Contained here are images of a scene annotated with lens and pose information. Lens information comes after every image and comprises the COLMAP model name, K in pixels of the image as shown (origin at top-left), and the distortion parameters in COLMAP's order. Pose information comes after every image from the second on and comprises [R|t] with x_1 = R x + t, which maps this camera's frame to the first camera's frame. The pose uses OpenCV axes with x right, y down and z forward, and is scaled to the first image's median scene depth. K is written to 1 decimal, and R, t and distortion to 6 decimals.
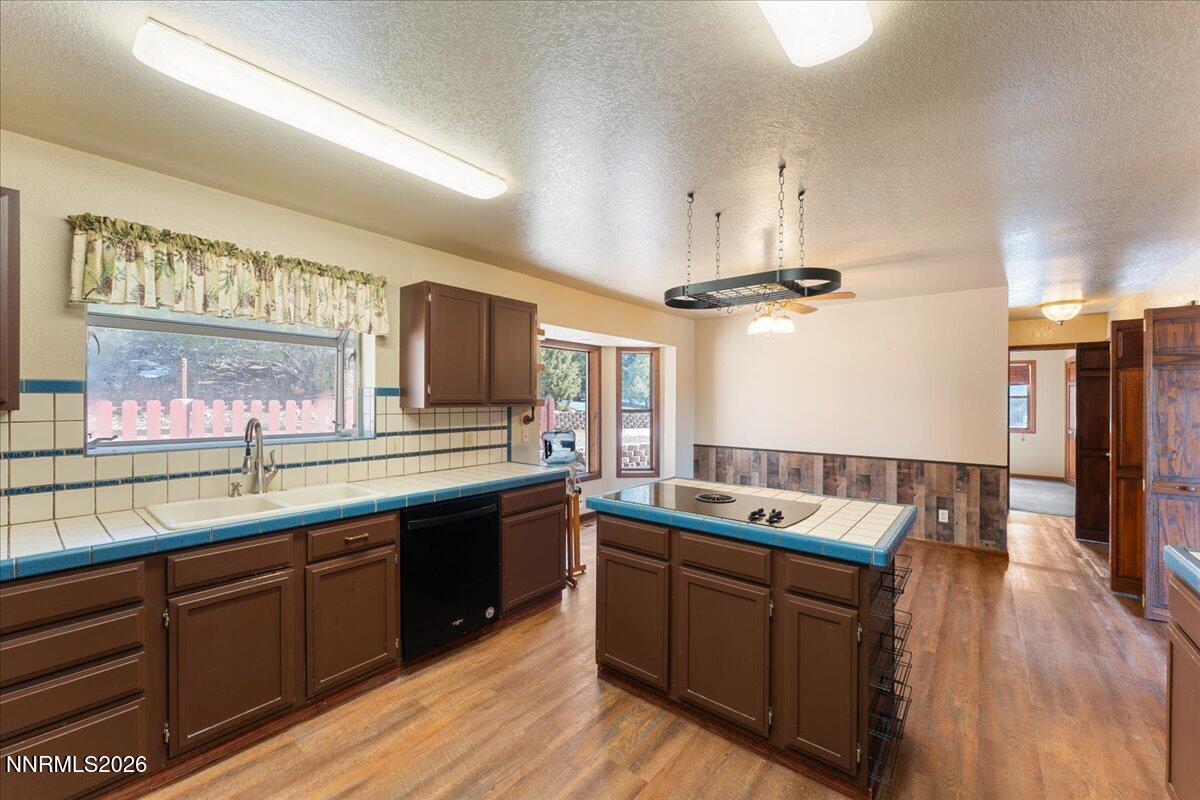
lens RADIAL K [[475.4, 0, 599.9], [0, 475.4, 398.5], [0, 0, 1]] dist [-0.003858, 0.001531]
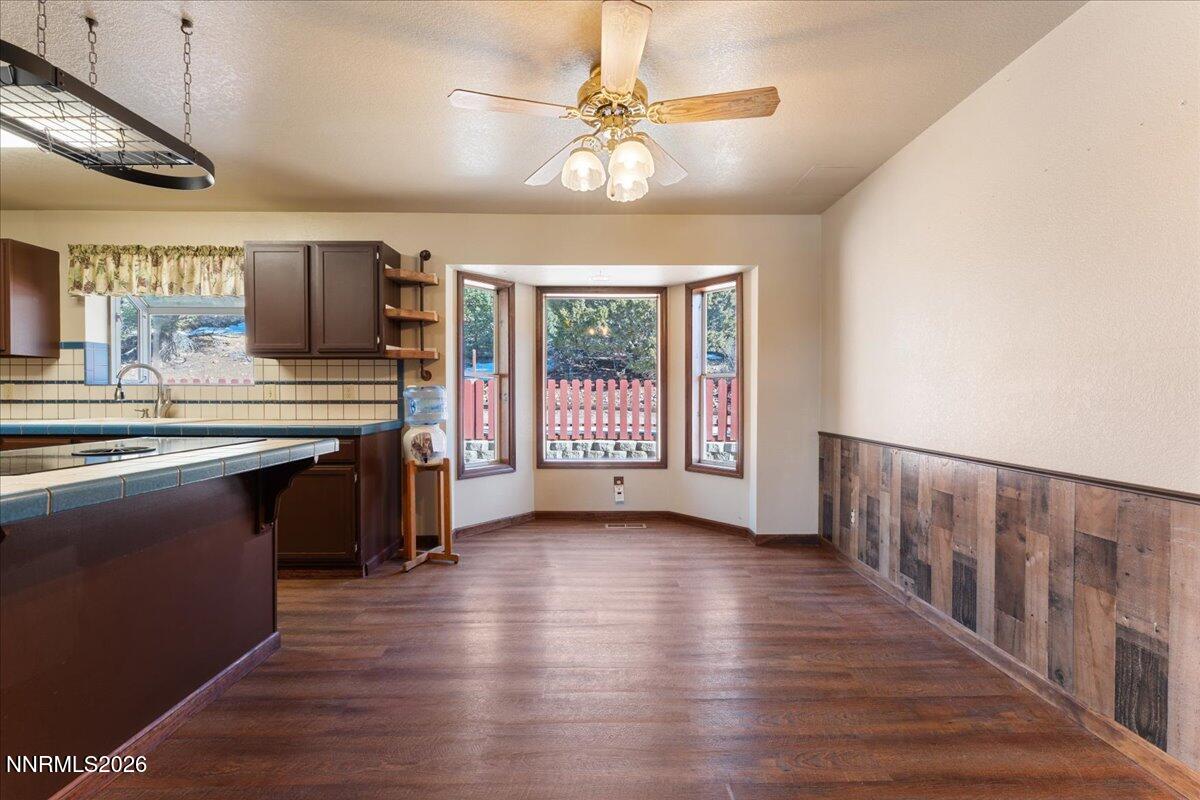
lens RADIAL K [[475.4, 0, 597.9], [0, 475.4, 399.3], [0, 0, 1]] dist [-0.003858, 0.001531]
pose [[0.634541, 0.006036, -0.772865, 0.907195], [0.002135, 0.999952, 0.009562, 0.100066], [0.772886, -0.007718, 0.634498, 0.837471]]
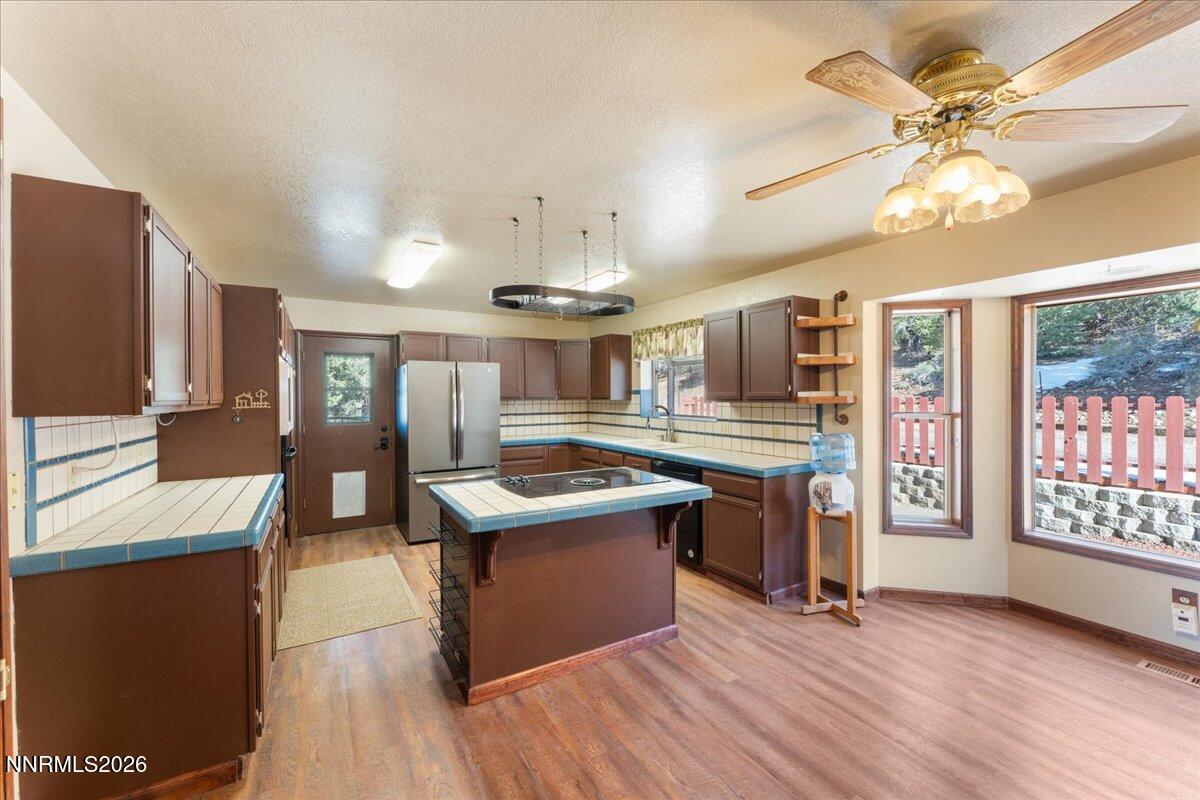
lens RADIAL K [[475.4, 0, 602.6], [0, 475.4, 399.9], [0, 0, 1]] dist [-0.003858, 0.001531]
pose [[-0.346973, 0.006576, -0.937852, 0.992317], [0.004248, 0.999976, 0.005440, 0.003419], [0.937865, -0.002097, -0.346993, 1.090006]]
